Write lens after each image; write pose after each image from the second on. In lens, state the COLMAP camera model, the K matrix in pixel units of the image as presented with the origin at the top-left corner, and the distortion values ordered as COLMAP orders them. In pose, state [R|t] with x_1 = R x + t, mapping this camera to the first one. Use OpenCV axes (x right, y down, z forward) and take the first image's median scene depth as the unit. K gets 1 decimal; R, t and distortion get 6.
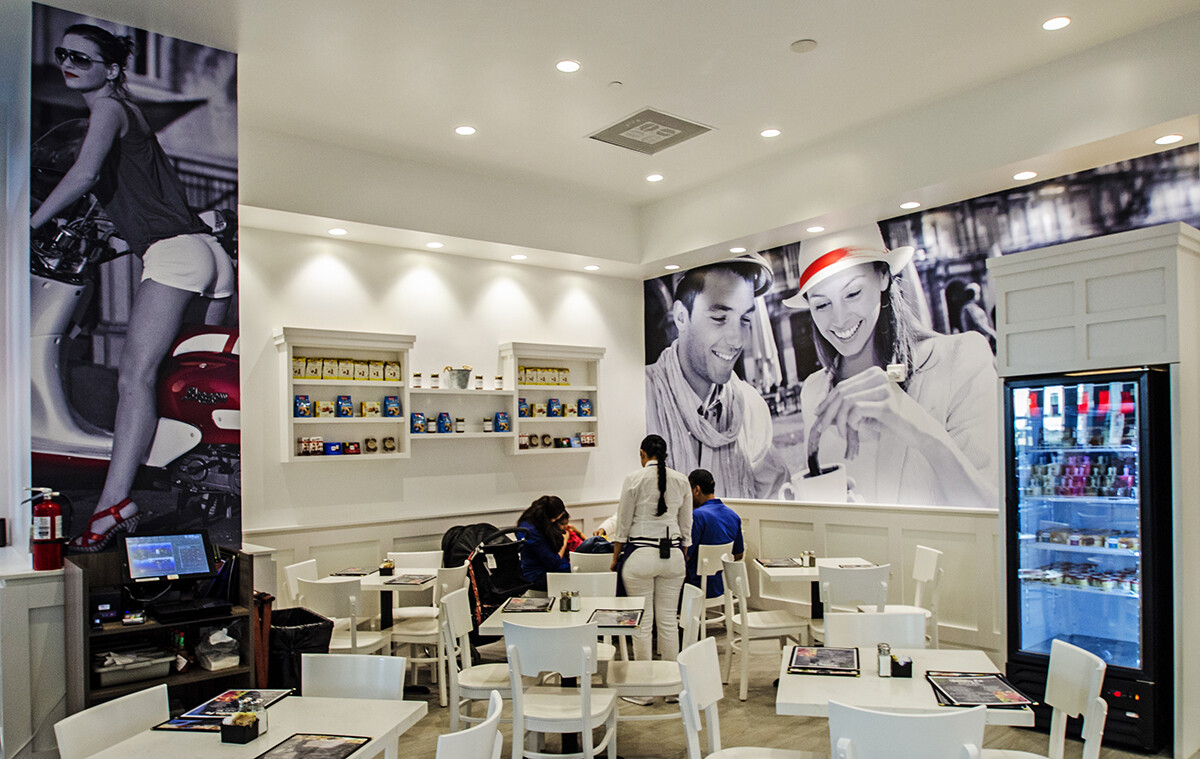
lens RADIAL K [[829.7, 0, 555.2], [0, 829.7, 448.7], [0, 0, 1]] dist [0.000385, -0.029624]
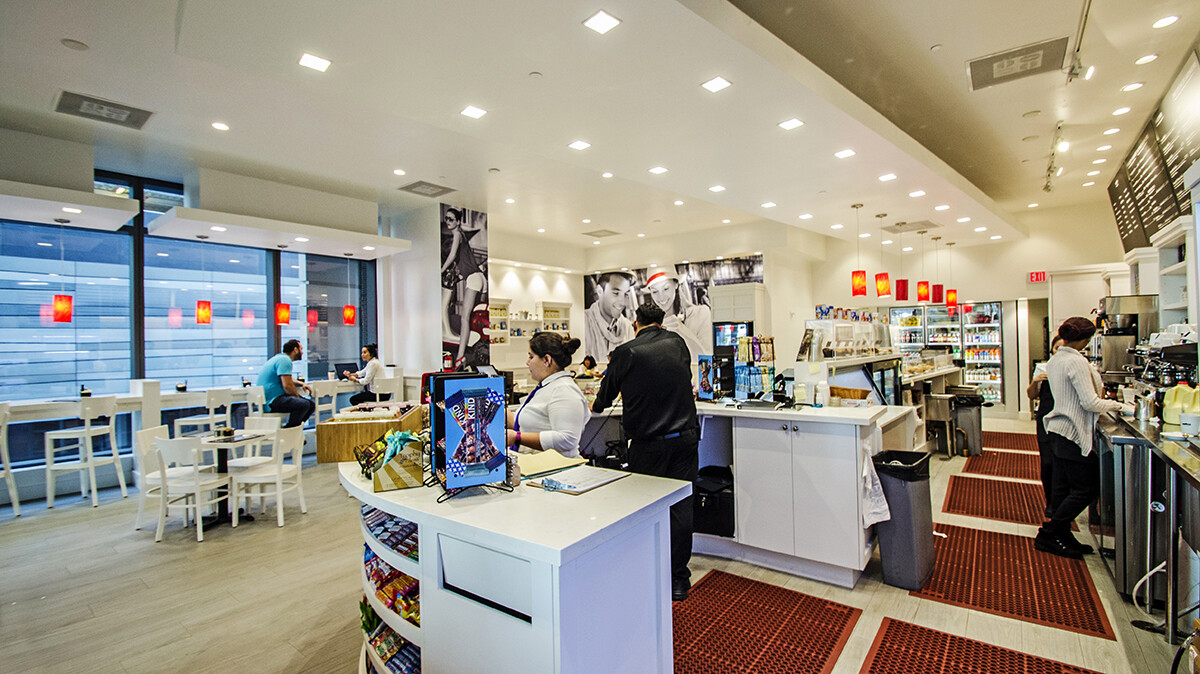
lens RADIAL K [[484.9, 0, 601.2], [0, 484.9, 323.2], [0, 0, 1]] dist [0.000683, 0.000130]
pose [[0.968746, 0.019054, 0.247321, -0.275059], [-0.007682, 0.998872, -0.046863, 0.010344], [-0.247935, 0.043498, 0.967800, -0.568178]]
